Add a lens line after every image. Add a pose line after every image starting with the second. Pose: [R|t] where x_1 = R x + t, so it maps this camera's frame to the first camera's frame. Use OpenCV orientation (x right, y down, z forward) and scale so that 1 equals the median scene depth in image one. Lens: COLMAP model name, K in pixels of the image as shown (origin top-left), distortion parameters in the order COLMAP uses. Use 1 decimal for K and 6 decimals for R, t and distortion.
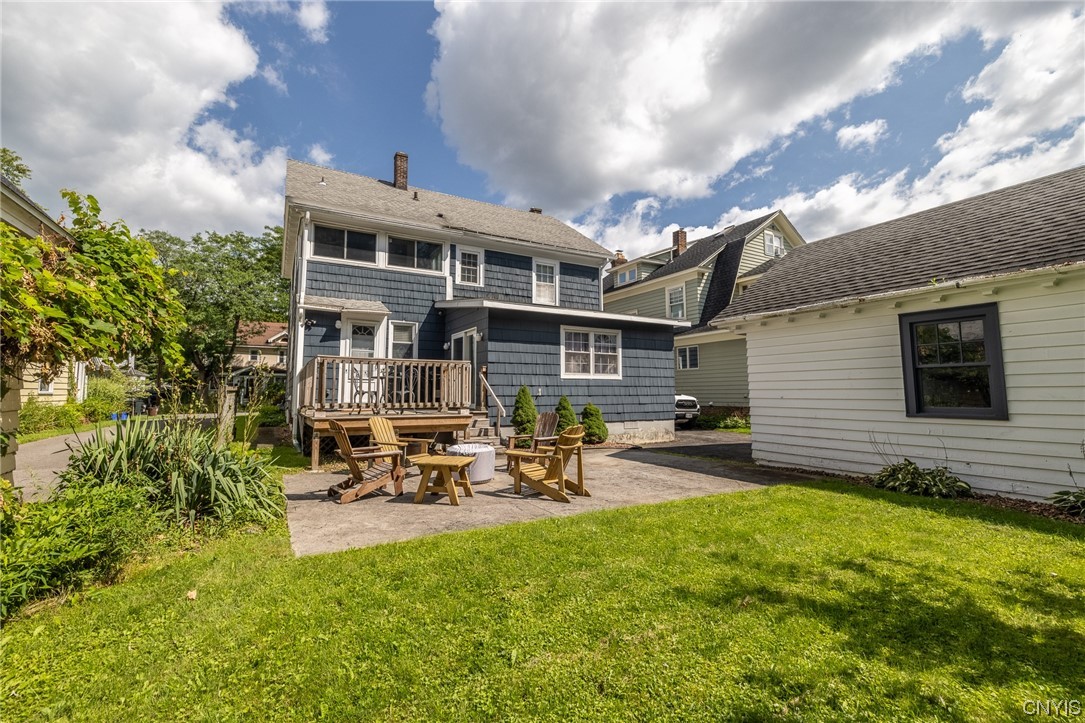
lens RADIAL K [[463.7, 0, 546.0], [0, 463.7, 359.0], [0, 0, 1]] dist [-0.000370, 0.000192]
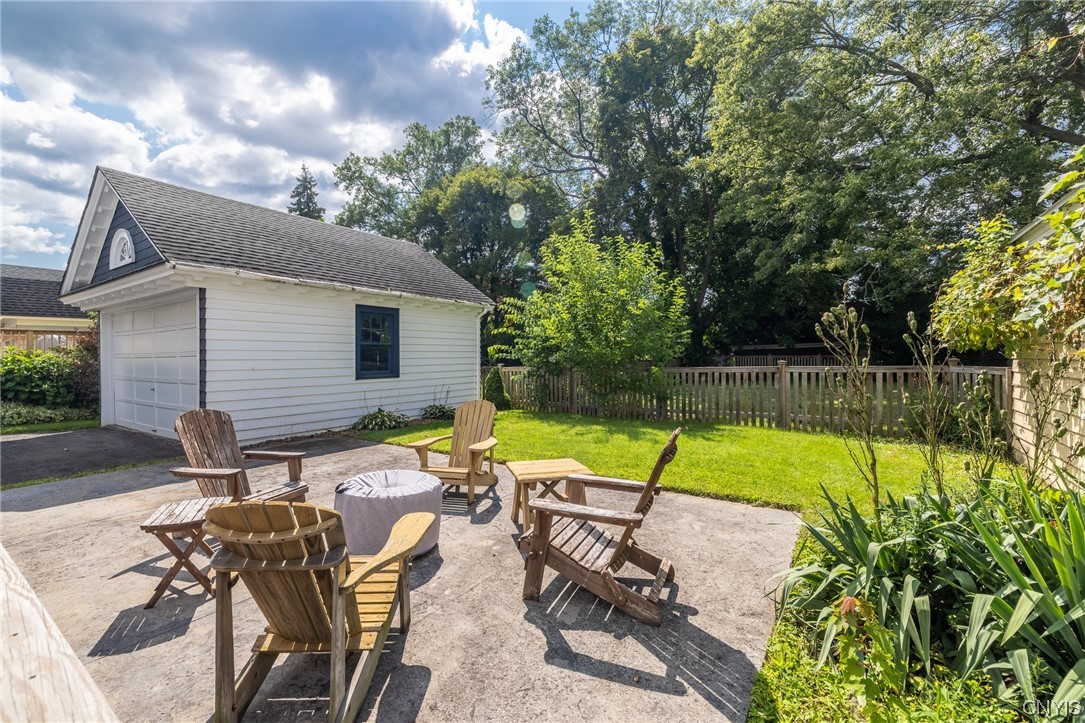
lens RADIAL K [[463.7, 0, 542.7], [0, 463.7, 358.5], [0, 0, 1]] dist [-0.000370, 0.000192]
pose [[-0.444615, -0.000148, 0.895722, -0.356874], [-0.060351, 0.997733, -0.029792, 0.035743], [-0.893687, -0.067304, -0.443615, 0.573814]]
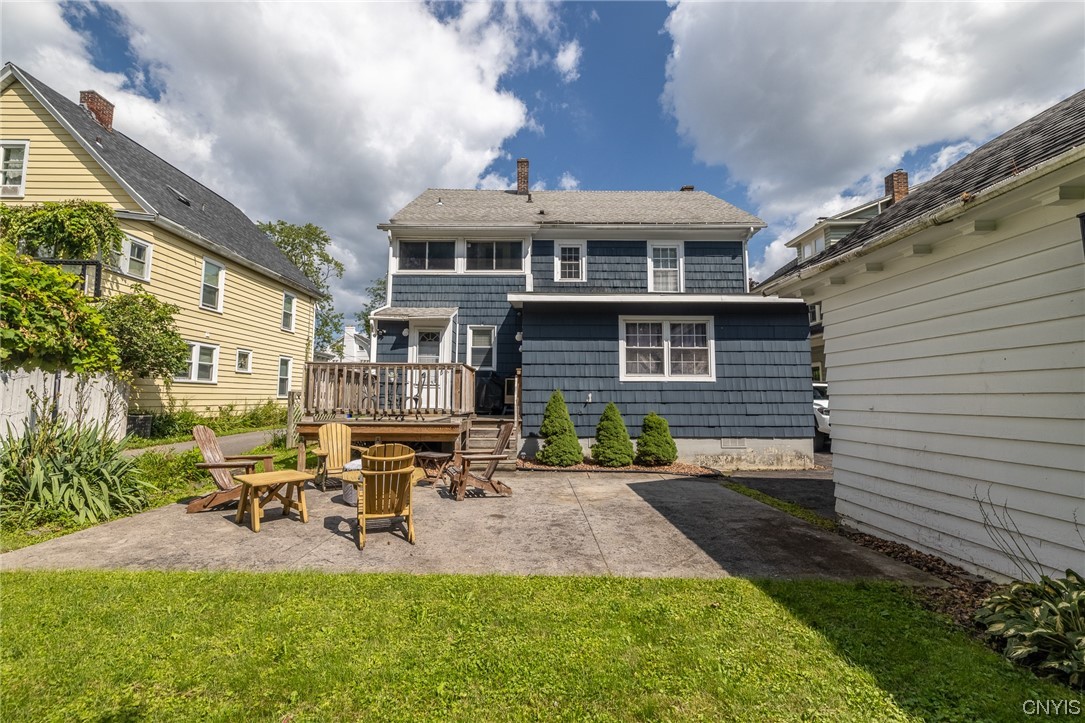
lens RADIAL K [[463.7, 0, 537.8], [0, 463.7, 356.8], [0, 0, 1]] dist [-0.000370, 0.000192]
pose [[0.872712, -0.039808, -0.486609, 0.277752], [0.031909, 0.999190, -0.024513, 0.013534], [0.487191, 0.005865, 0.873276, 0.207120]]
